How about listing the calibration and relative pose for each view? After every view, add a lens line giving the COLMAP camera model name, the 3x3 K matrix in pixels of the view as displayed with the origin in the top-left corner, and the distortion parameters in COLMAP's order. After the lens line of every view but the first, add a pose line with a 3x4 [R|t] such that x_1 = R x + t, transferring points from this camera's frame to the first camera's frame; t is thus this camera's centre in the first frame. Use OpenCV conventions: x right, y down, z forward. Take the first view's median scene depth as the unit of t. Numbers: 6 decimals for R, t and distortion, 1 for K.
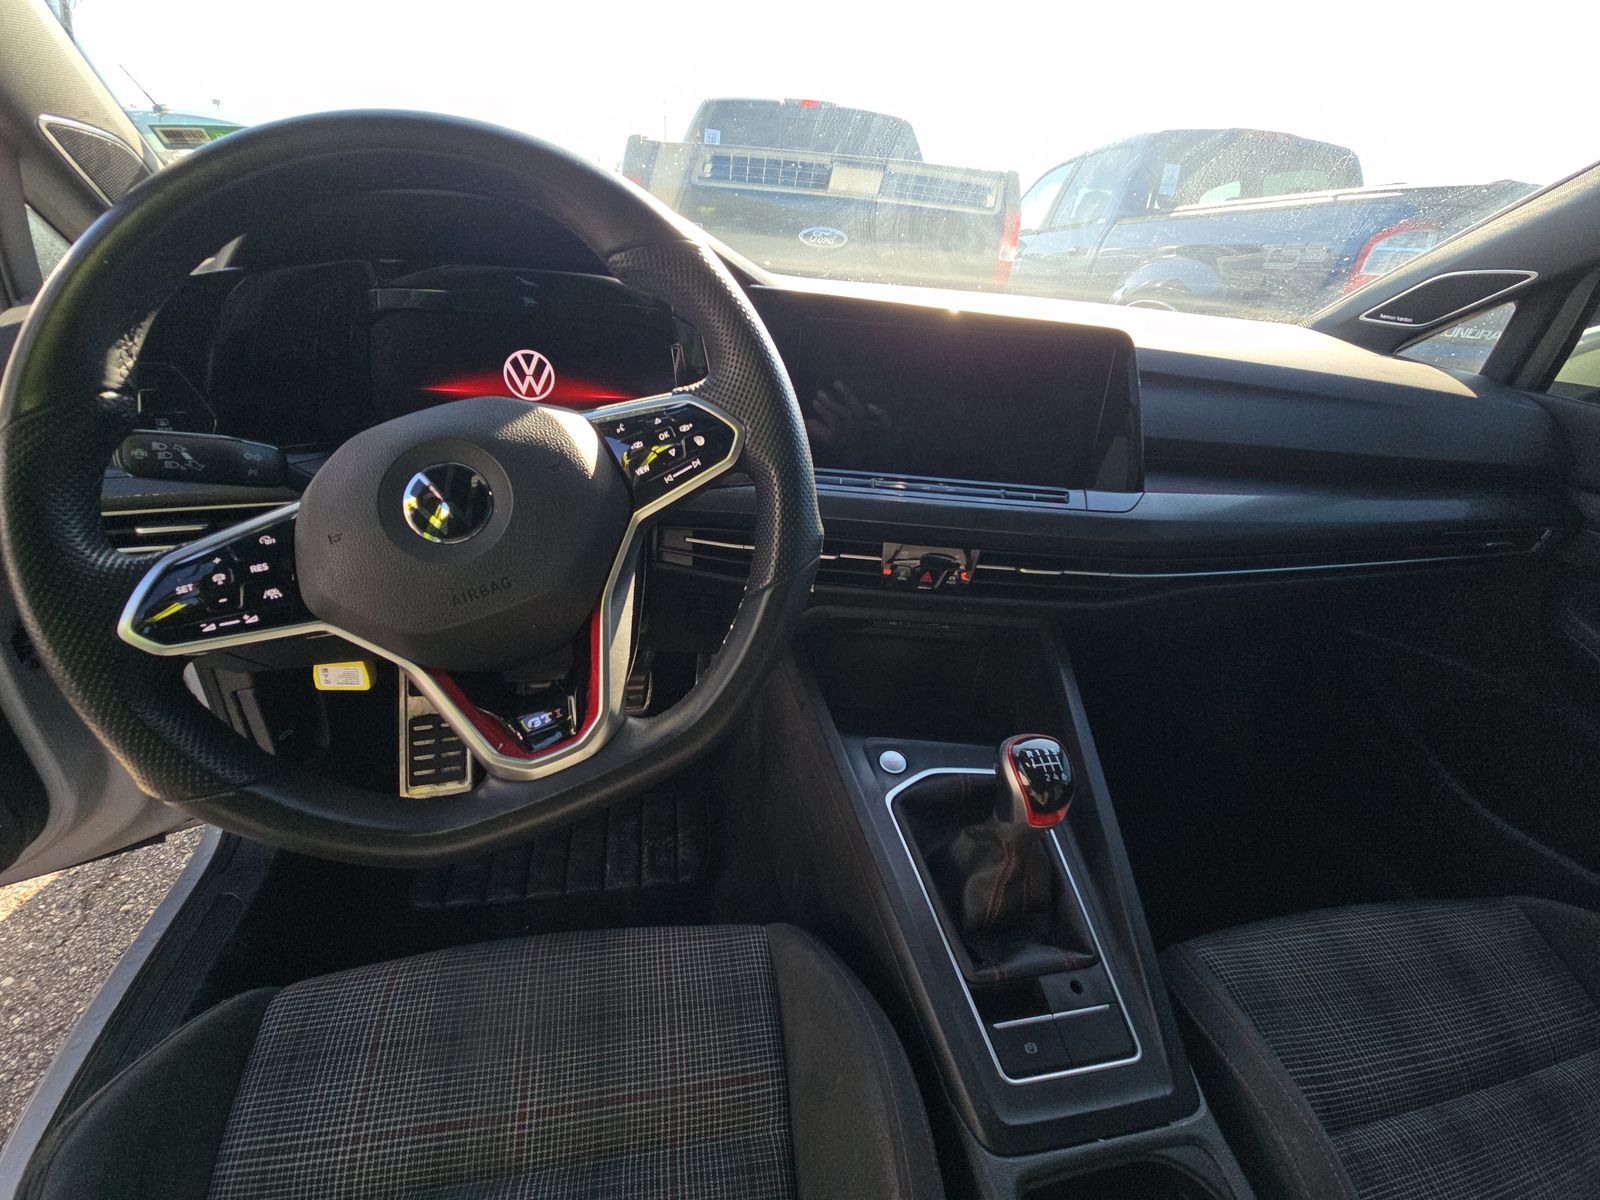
lens RADIAL K [[649.2, 0, 800.5], [0, 649.2, 601.0], [0, 0, 1]] dist [-0.000475, -0.000415]
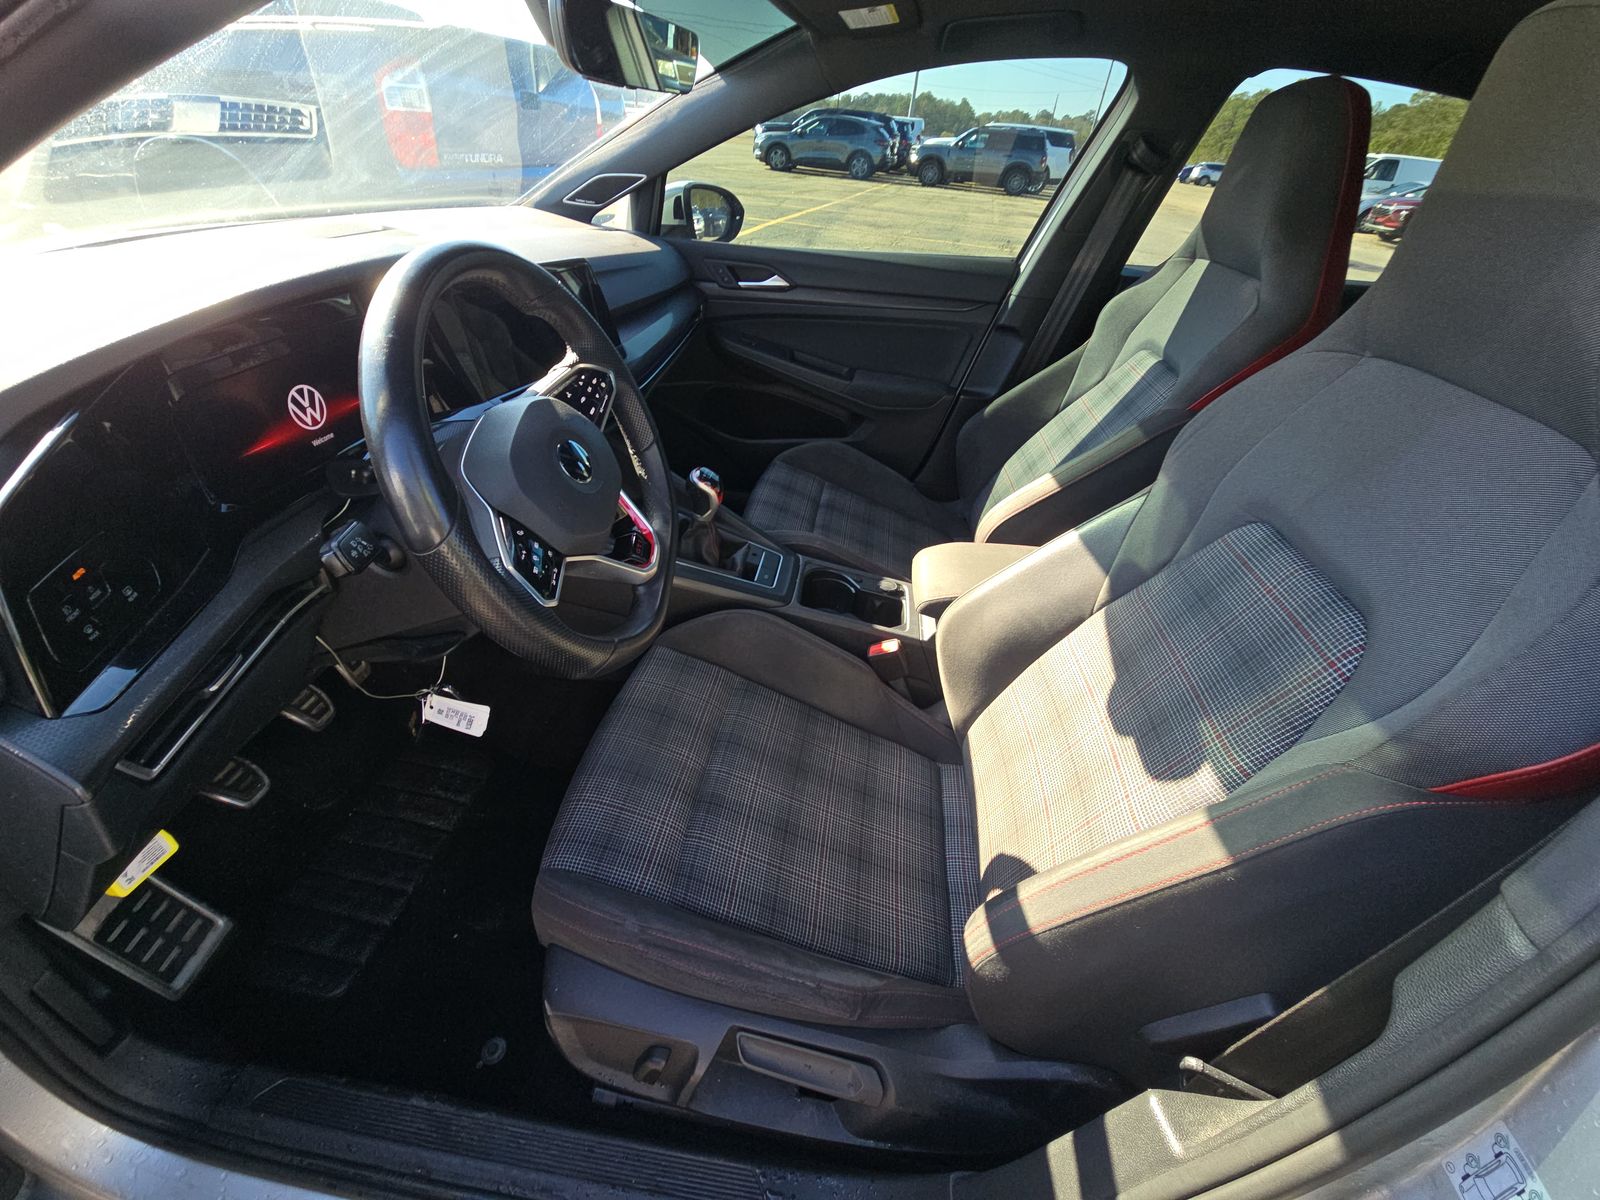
lens RADIAL K [[649.2, 0, 795.7], [0, 649.2, 602.4], [0, 0, 1]] dist [-0.000475, -0.000415]
pose [[0.314522, -0.595720, 0.739049, -1.181883], [0.397651, 0.789641, 0.467269, -0.270193], [-0.861945, 0.146917, 0.485248, -0.219178]]
